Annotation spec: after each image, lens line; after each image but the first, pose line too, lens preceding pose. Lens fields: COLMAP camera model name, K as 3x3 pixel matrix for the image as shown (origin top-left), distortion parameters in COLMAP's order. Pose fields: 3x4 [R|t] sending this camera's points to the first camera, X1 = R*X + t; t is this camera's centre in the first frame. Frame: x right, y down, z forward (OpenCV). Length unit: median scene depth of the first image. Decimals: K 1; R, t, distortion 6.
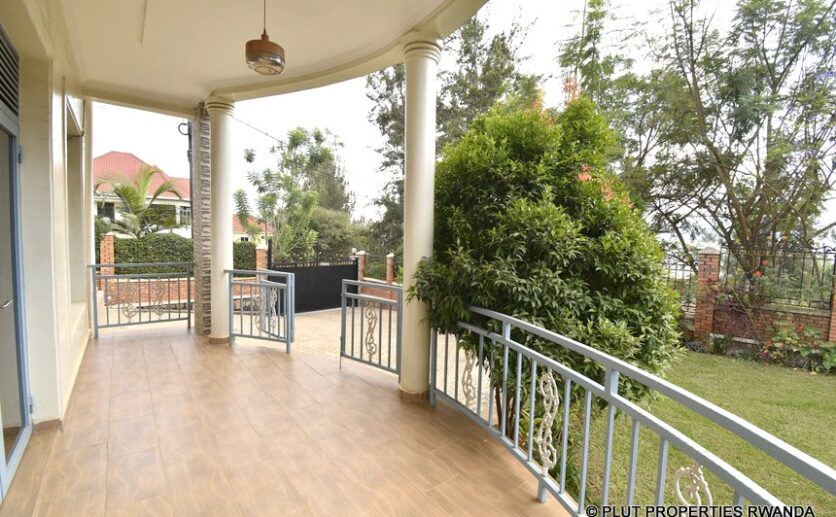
lens RADIAL K [[366.5, 0, 418.5], [0, 366.5, 258.8], [0, 0, 1]] dist [-0.002653, -0.000530]
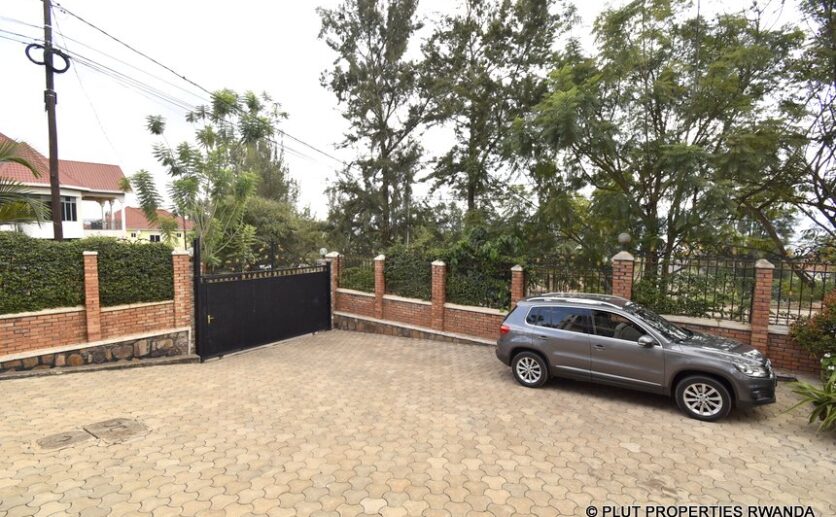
lens RADIAL K [[366.5, 0, 417.1], [0, 366.5, 262.8], [0, 0, 1]] dist [-0.002653, -0.000530]
pose [[0.984530, -0.031770, 0.172312, -0.079322], [0.027145, 0.999207, 0.029131, -0.011231], [-0.173100, -0.024003, 0.984612, 0.176793]]
